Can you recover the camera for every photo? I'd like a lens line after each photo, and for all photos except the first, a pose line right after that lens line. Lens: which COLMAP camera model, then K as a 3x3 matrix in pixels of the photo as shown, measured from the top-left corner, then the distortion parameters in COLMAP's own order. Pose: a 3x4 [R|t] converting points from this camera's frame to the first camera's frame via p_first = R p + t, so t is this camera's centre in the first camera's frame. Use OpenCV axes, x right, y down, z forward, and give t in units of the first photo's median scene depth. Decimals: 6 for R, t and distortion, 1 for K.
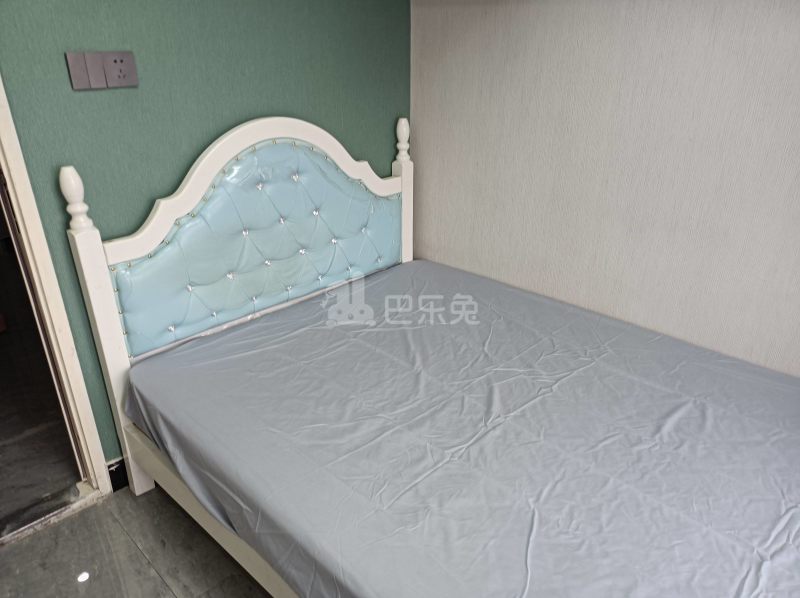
lens RADIAL K [[583.7, 0, 400.0], [0, 583.7, 299.0], [0, 0, 1]] dist [0.007251, 0.001120]
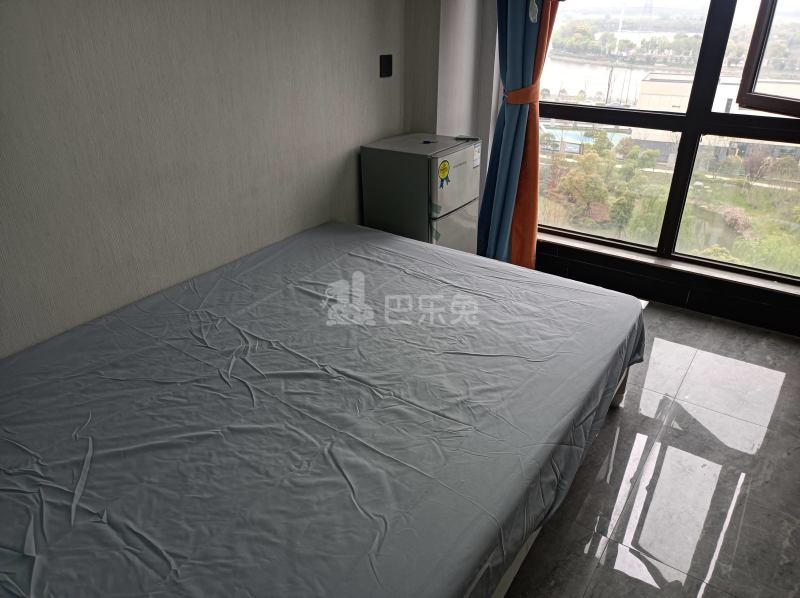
lens RADIAL K [[583.7, 0, 400.0], [0, 583.7, 299.0], [0, 0, 1]] dist [0.007251, 0.001120]
pose [[-0.181612, -0.433110, 0.882855, -0.687838], [0.411359, 0.781999, 0.468253, -0.308692], [-0.893197, 0.448211, 0.036143, 0.793178]]
